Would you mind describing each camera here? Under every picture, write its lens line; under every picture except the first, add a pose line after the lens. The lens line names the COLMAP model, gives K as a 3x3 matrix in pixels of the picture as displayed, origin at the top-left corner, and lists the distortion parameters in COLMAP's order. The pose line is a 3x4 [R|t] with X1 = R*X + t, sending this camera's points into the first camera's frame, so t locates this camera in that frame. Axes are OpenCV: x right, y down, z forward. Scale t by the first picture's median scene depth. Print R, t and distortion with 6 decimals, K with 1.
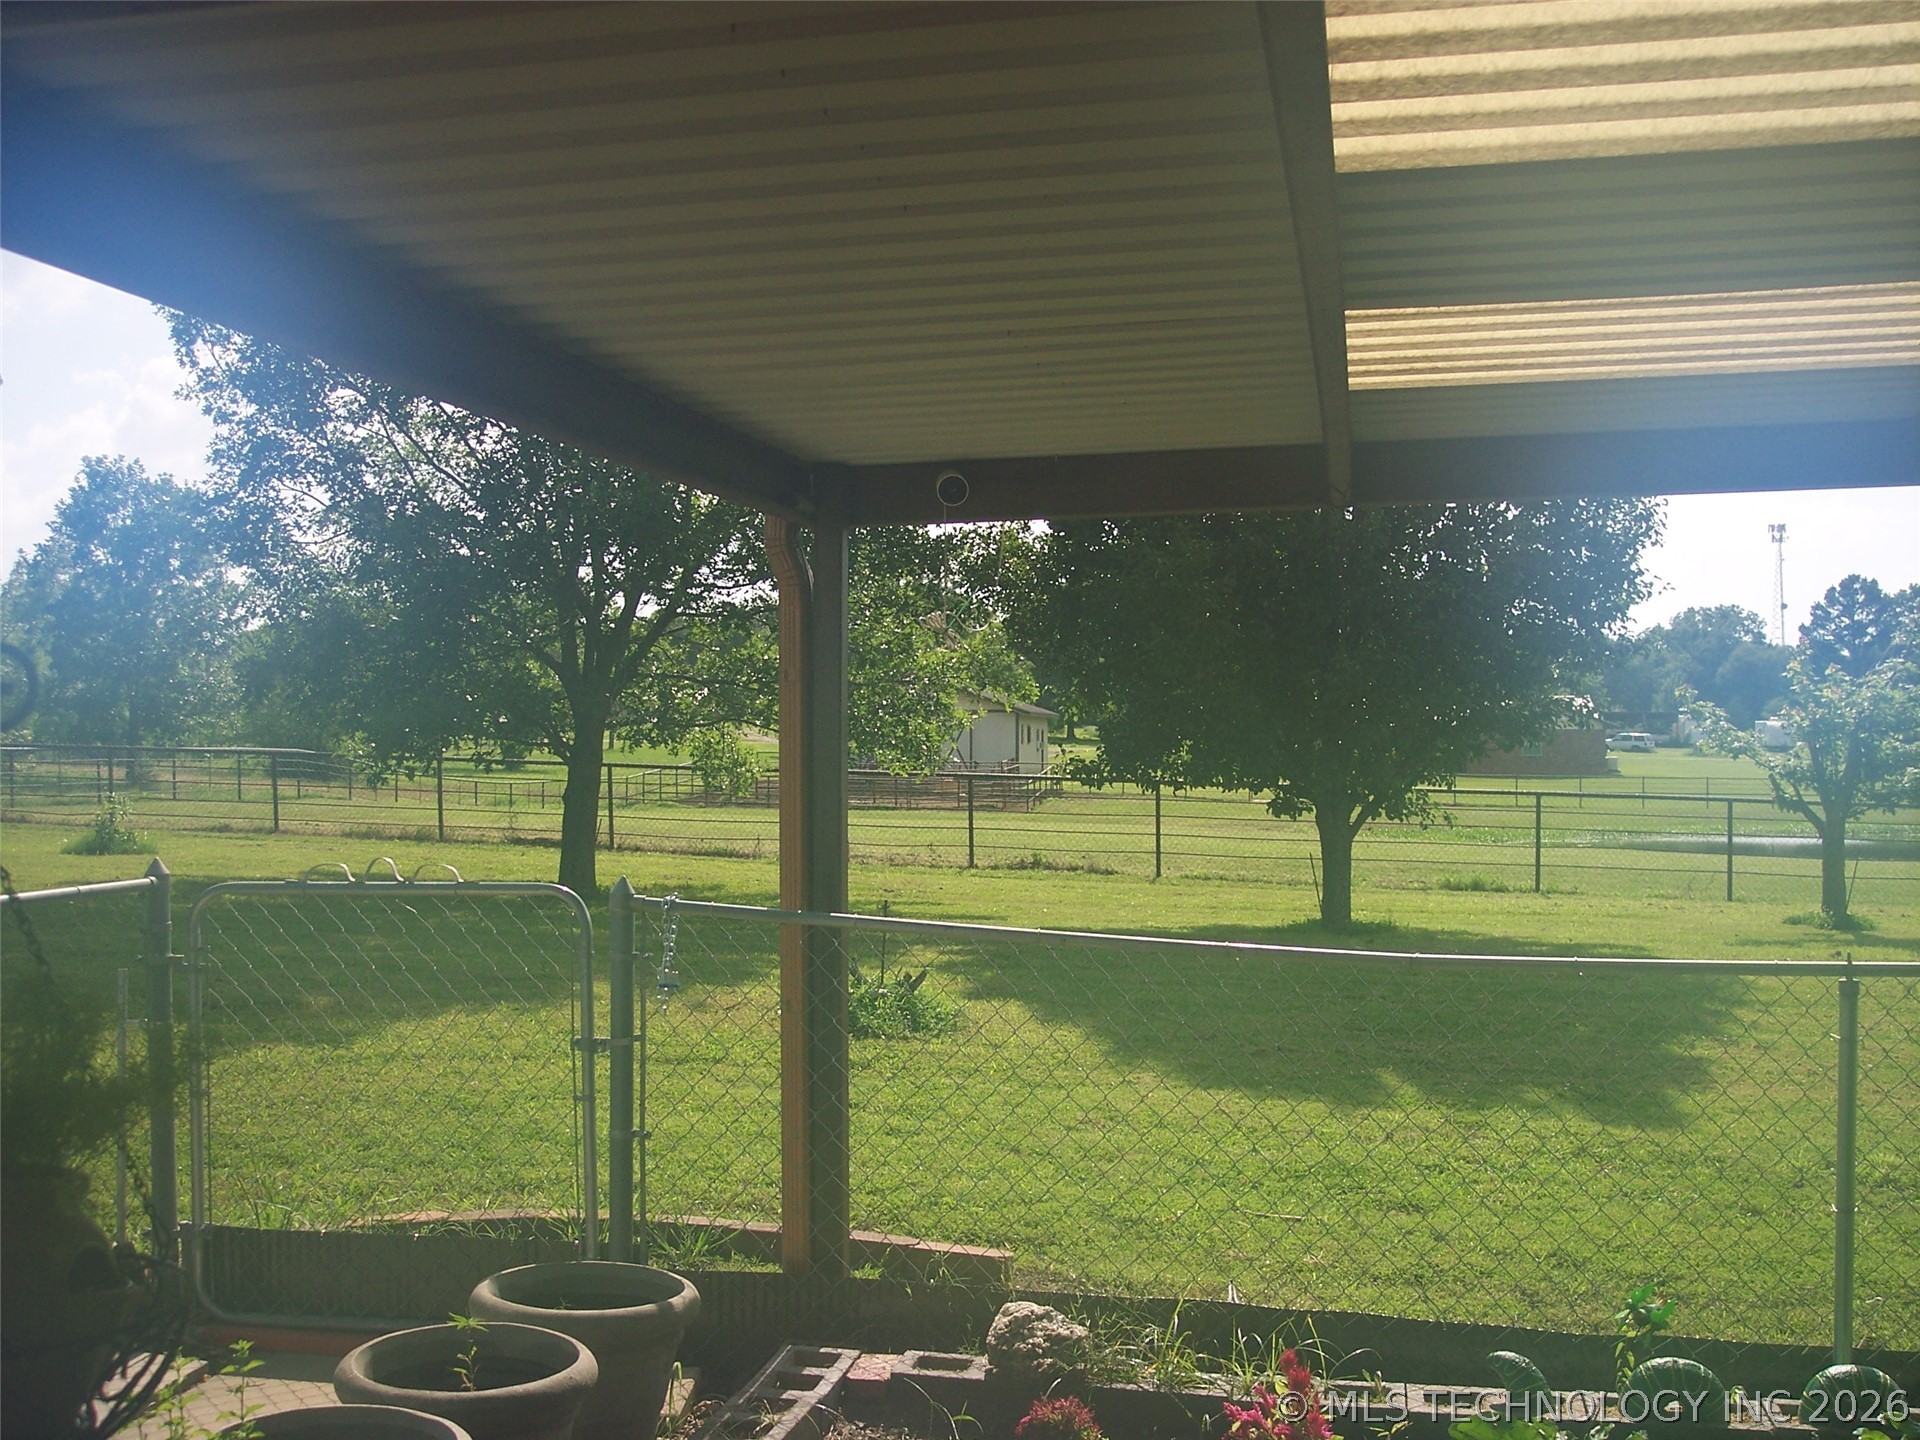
lens RADIAL K [[2195.5, 0, 976.2], [0, 2195.5, 733.9], [0, 0, 1]] dist [-0.160915, 0.276680]
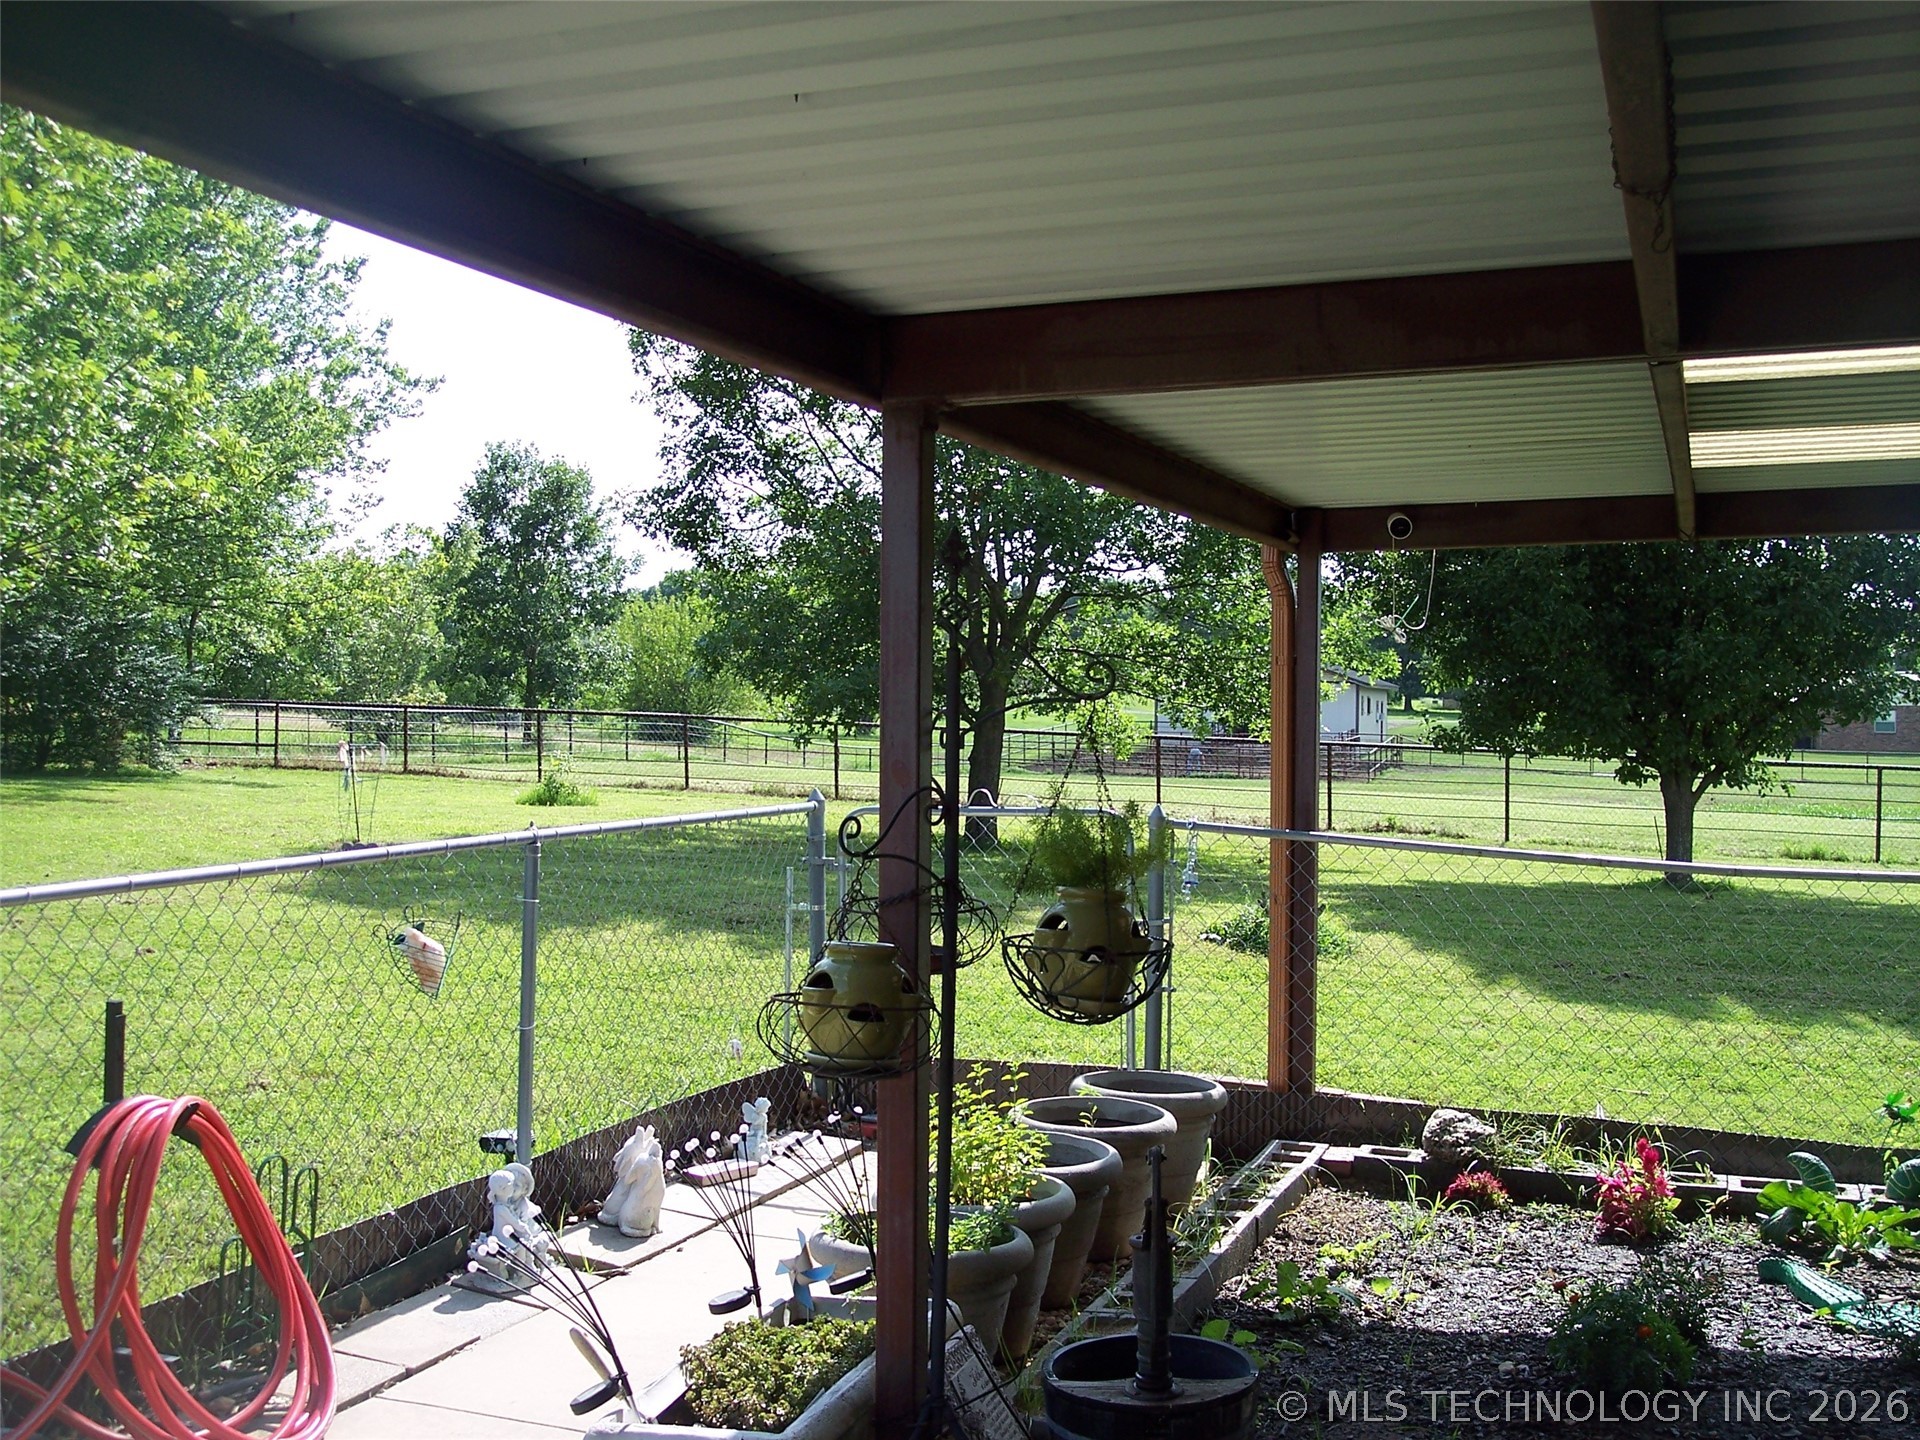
lens RADIAL K [[2195.5, 0, 976.2], [0, 2195.5, 733.9], [0, 0, 1]] dist [-0.160915, 0.276680]
pose [[0.988585, 0.010409, -0.150306, -0.018404], [-0.008326, 0.999861, 0.014478, 0.000271], [0.150436, -0.013061, 0.988534, -0.109928]]
